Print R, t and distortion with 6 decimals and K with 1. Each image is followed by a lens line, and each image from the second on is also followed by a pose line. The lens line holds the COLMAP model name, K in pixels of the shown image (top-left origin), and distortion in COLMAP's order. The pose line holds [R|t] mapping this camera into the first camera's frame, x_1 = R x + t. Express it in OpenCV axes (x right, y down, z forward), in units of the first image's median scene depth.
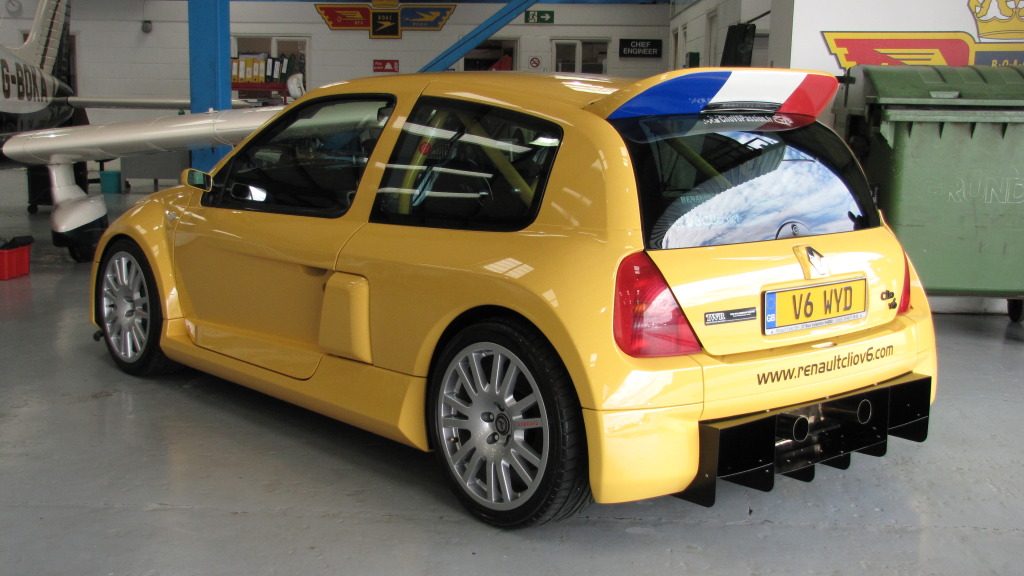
lens RADIAL K [[1299.6, 0, 498.6], [0, 1299.6, 287.4], [0, 0, 1]] dist [-0.013871, 0.324801]
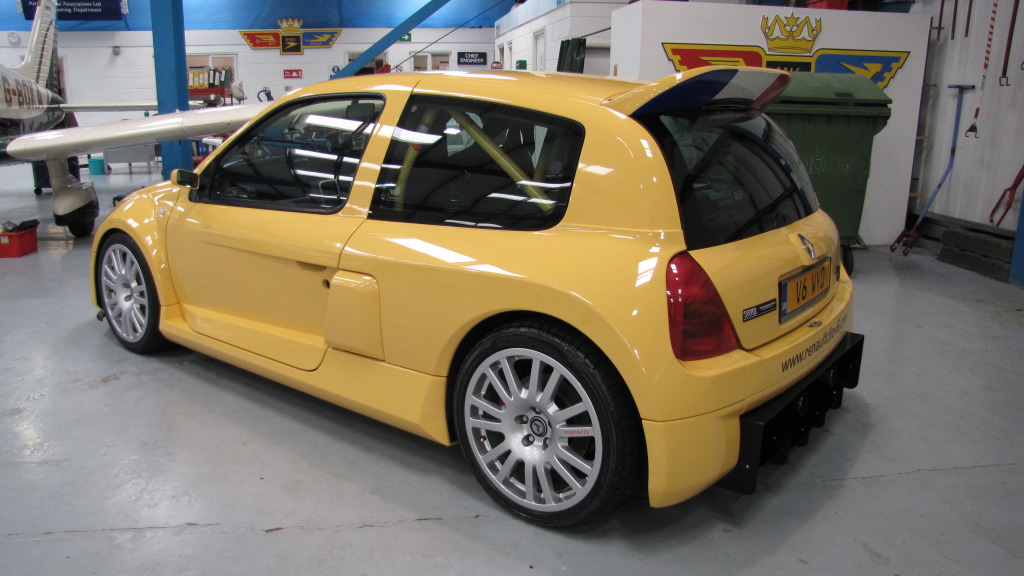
lens RADIAL K [[817.7, 0, 512.0], [0, 817.7, 288.0], [0, 0, 1]] dist [-0.200133, 0.182451]
pose [[0.980257, -0.055135, 0.189887, -0.111147], [0.037414, 0.994709, 0.095676, -0.052295], [-0.194158, -0.086683, 0.977133, 0.346963]]
